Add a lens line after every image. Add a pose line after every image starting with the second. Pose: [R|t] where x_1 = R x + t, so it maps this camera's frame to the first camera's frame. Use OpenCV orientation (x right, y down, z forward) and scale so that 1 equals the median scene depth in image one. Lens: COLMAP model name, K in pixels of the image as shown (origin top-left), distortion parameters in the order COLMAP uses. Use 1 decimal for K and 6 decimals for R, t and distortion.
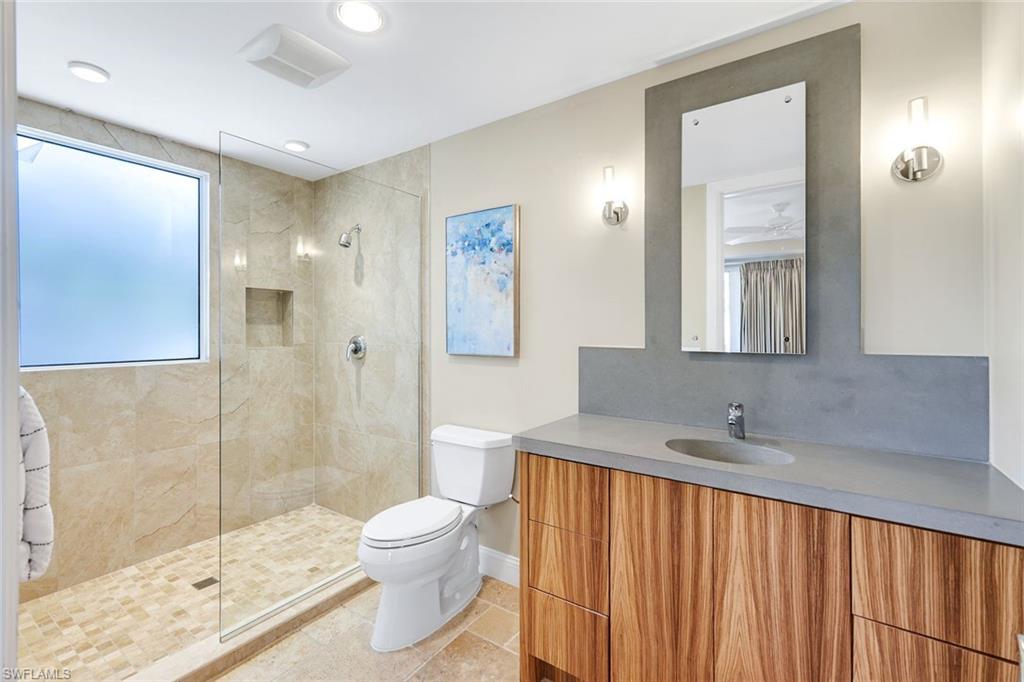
lens RADIAL K [[450.5, 0, 511.6], [0, 450.5, 335.7], [0, 0, 1]] dist [-0.001936, -0.000062]
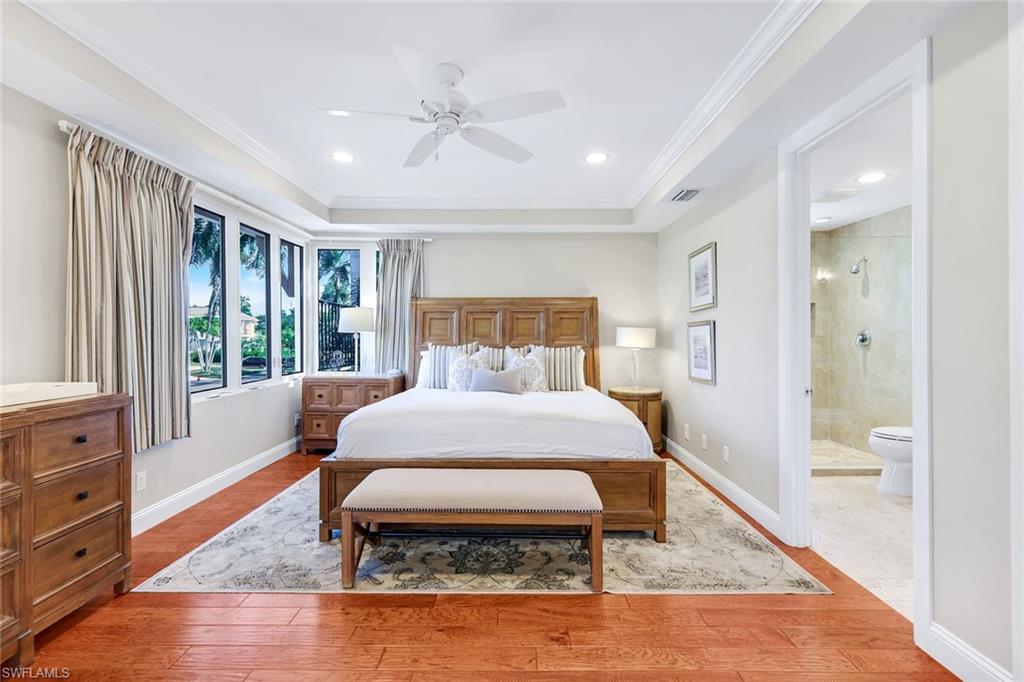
lens RADIAL K [[450.5, 0, 512.5], [0, 450.5, 339.7], [0, 0, 1]] dist [-0.001936, -0.000062]
pose [[0.564575, 0.005523, -0.825363, 0.238745], [0.003108, 0.999956, 0.008817, 0.014029], [0.825376, -0.007543, 0.564533, -0.827612]]
